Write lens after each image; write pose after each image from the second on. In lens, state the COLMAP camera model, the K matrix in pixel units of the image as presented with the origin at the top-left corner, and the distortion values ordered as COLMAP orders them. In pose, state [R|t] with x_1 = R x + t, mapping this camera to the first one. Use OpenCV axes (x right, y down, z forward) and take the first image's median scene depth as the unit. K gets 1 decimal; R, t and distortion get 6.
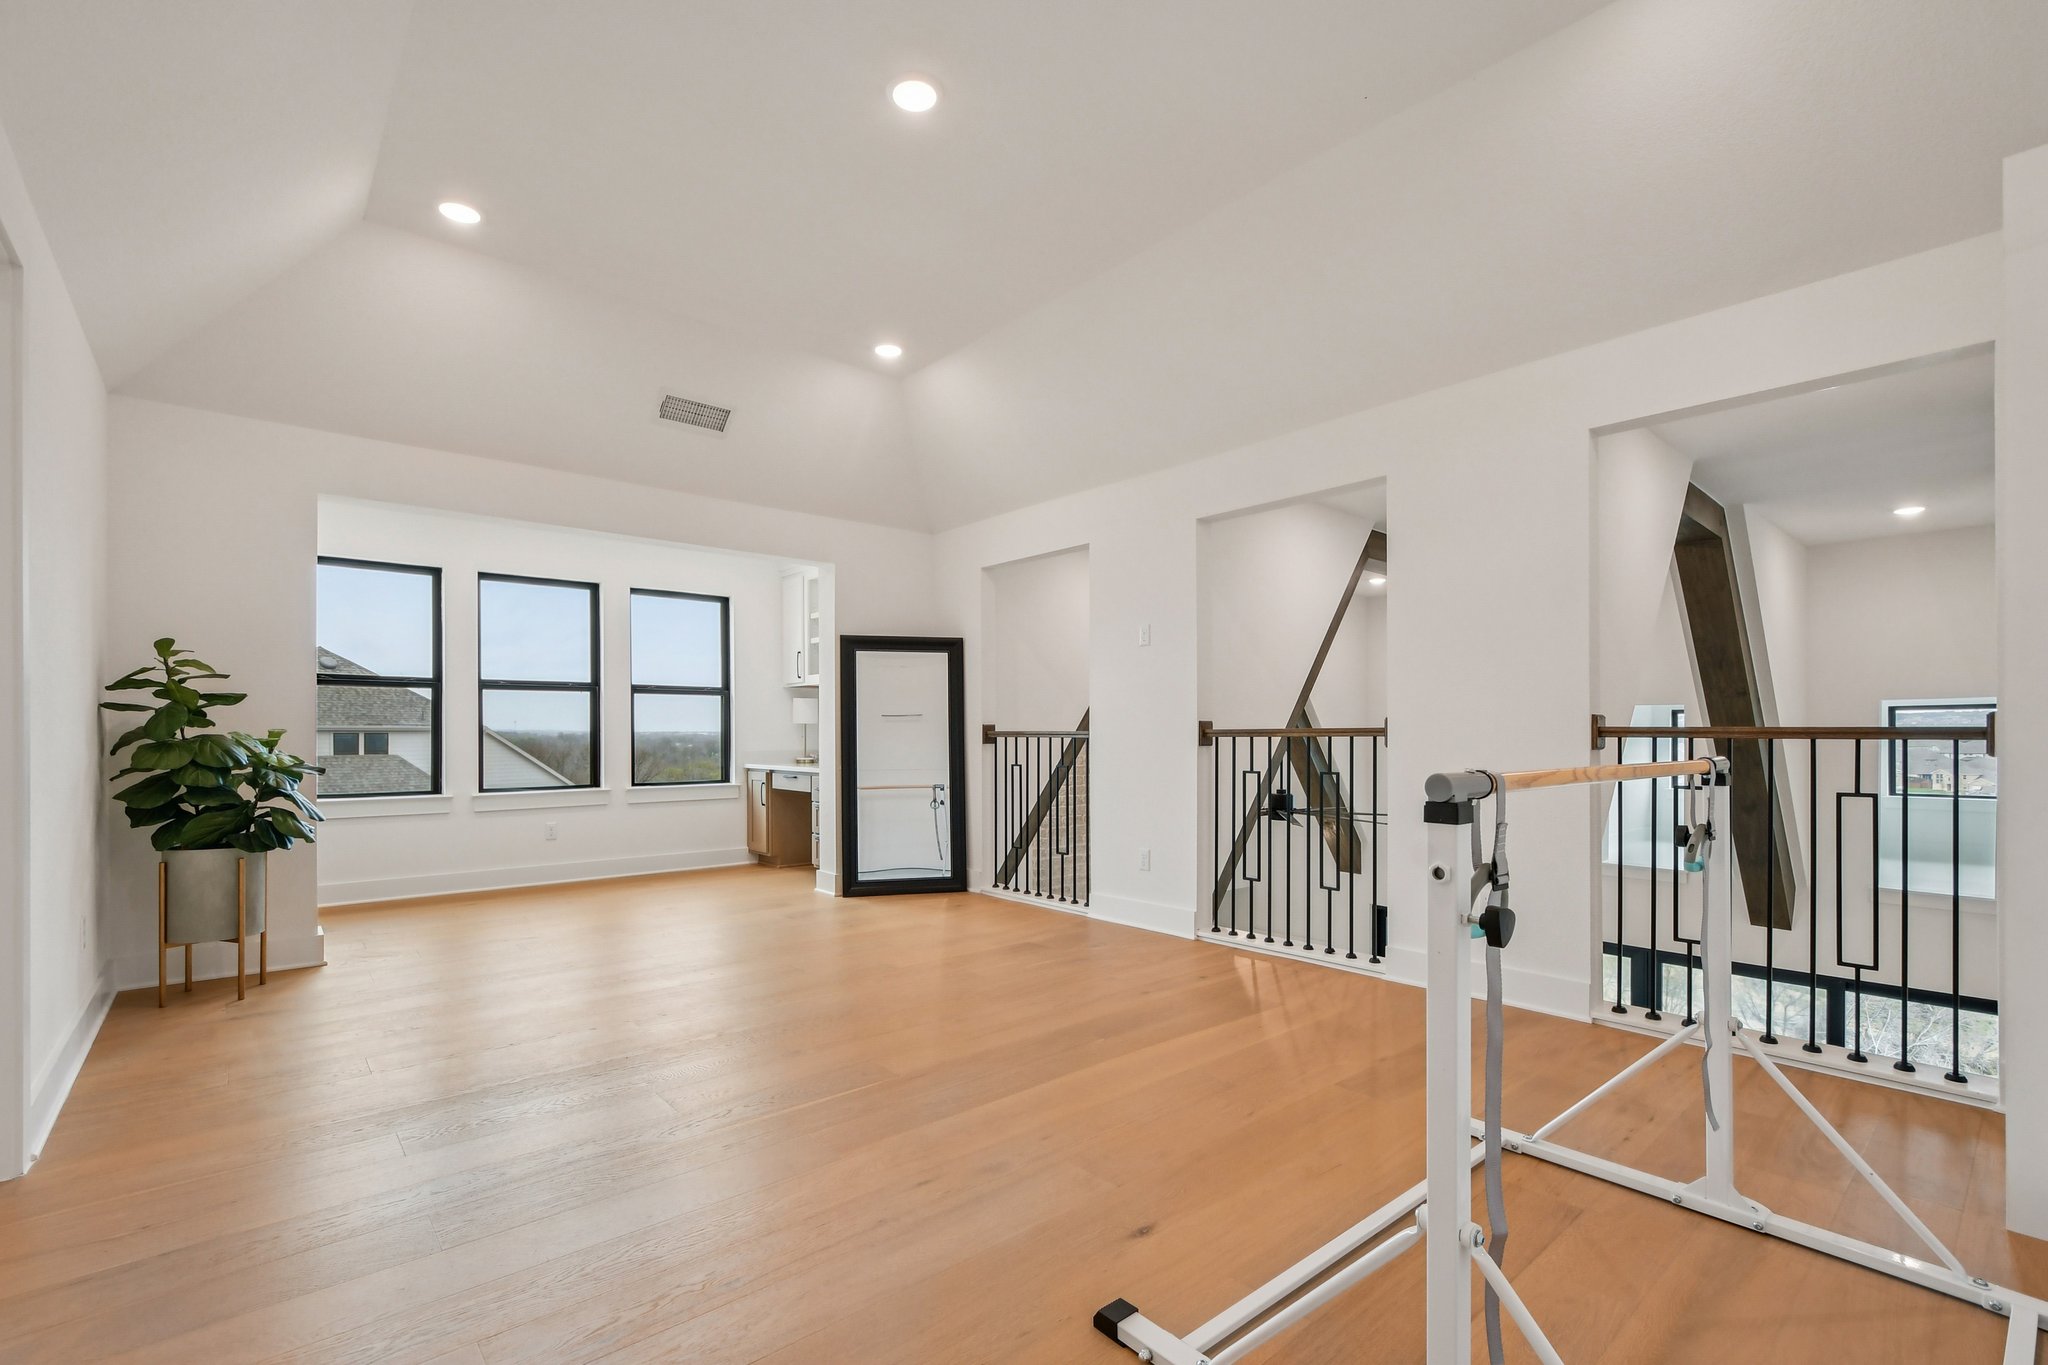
lens RADIAL K [[910.3, 0, 1014.0], [0, 910.3, 737.8], [0, 0, 1]] dist [0.002841, 0.000211]
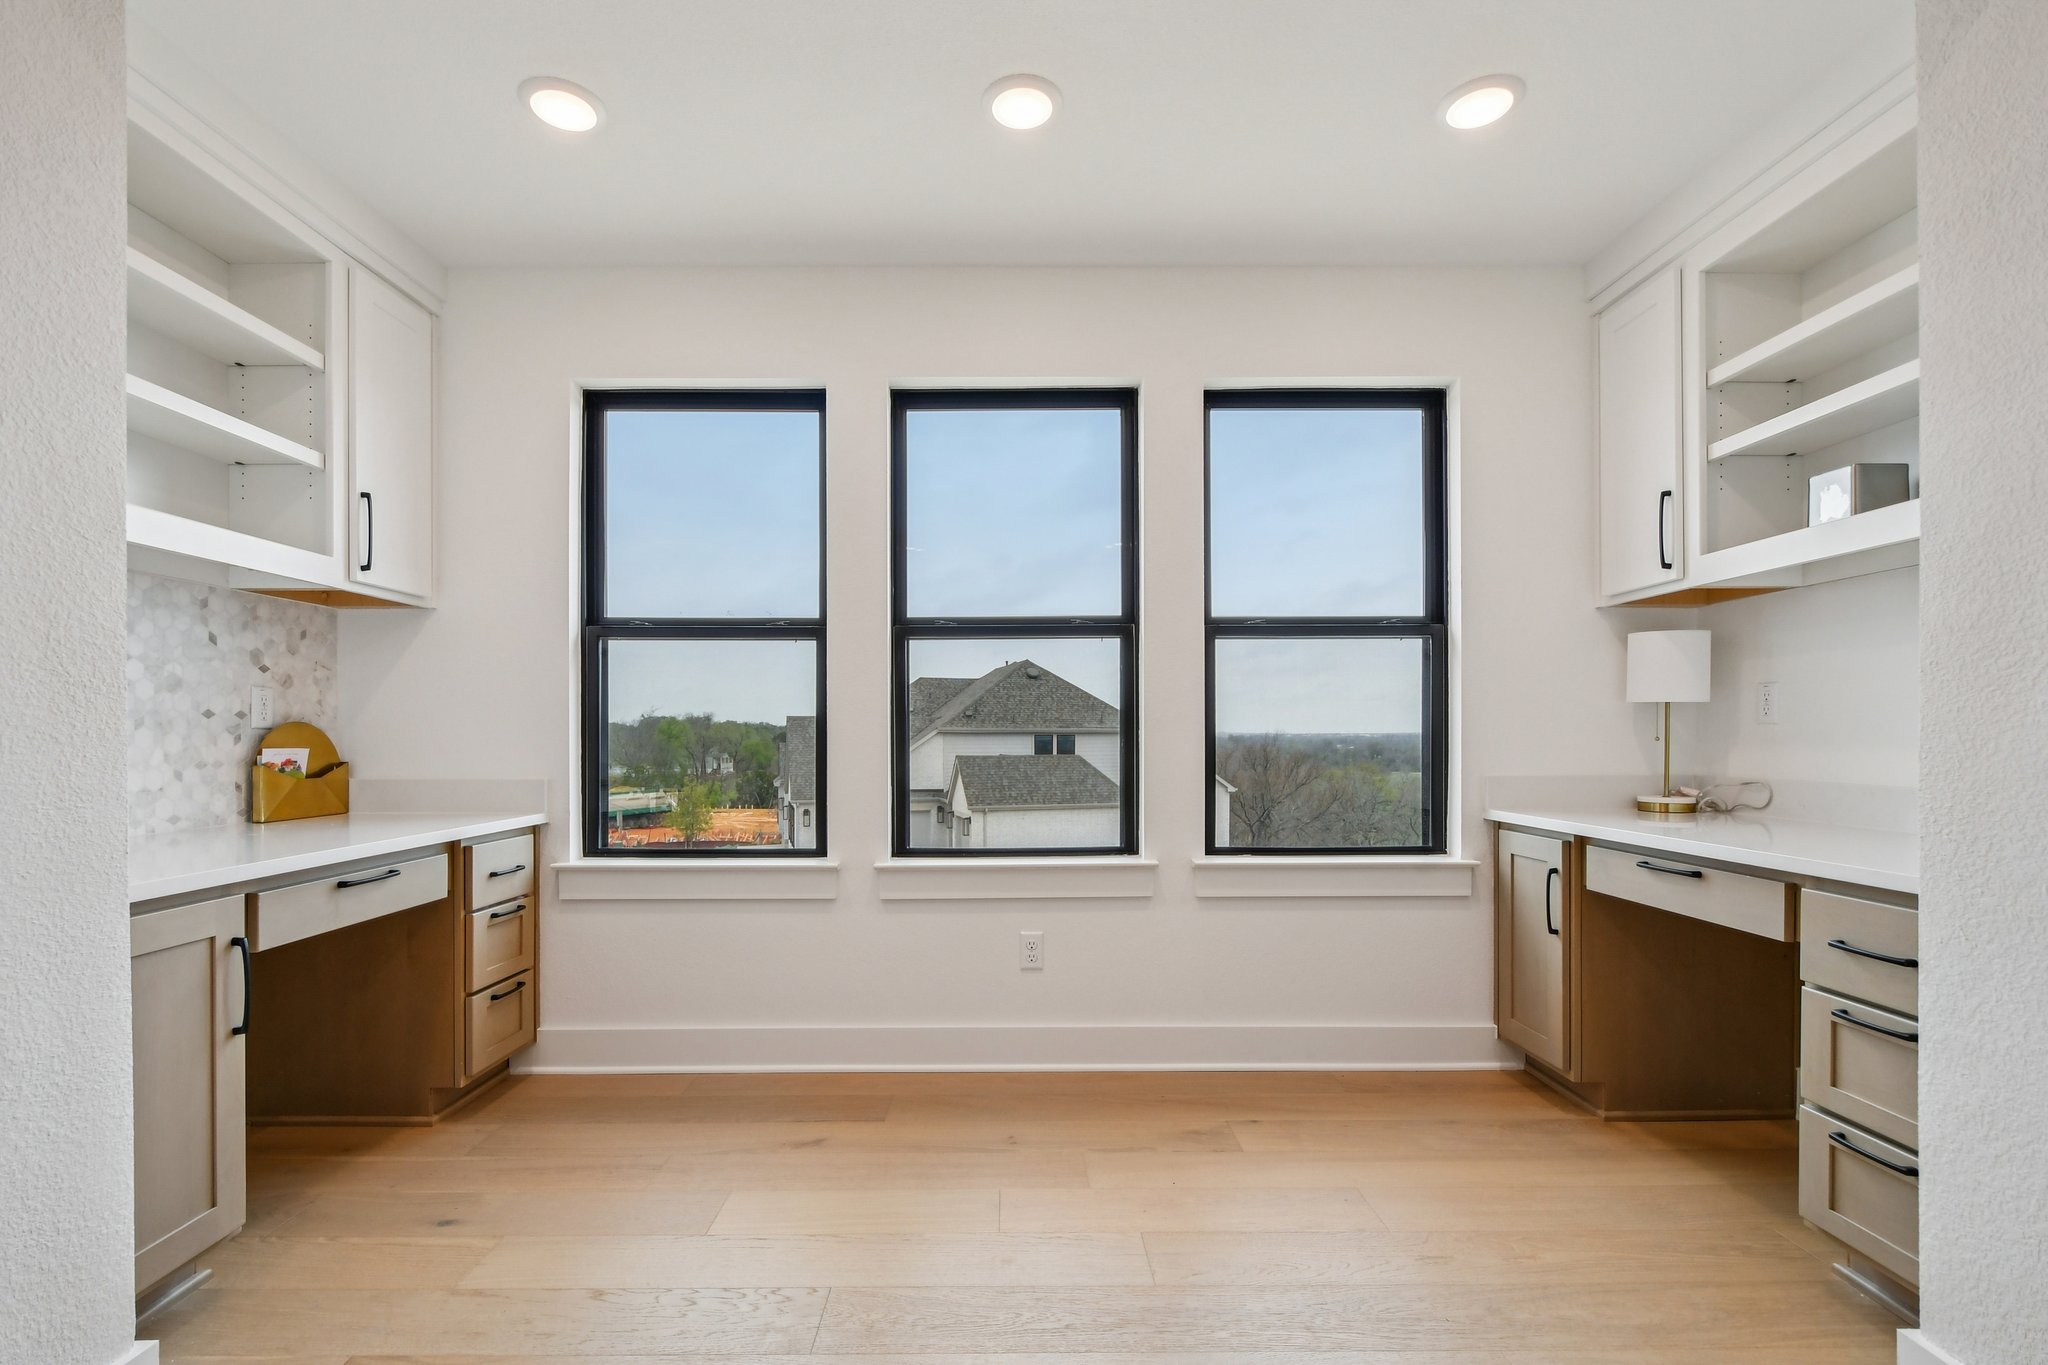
lens RADIAL K [[910.3, 0, 1014.0], [0, 910.3, 737.8], [0, 0, 1]] dist [0.002841, 0.000211]
pose [[0.766971, 0.000472, -0.641682, -0.202639], [-0.001598, 0.999998, -0.001174, -0.001042], [0.641680, 0.001926, 0.766970, 0.576343]]
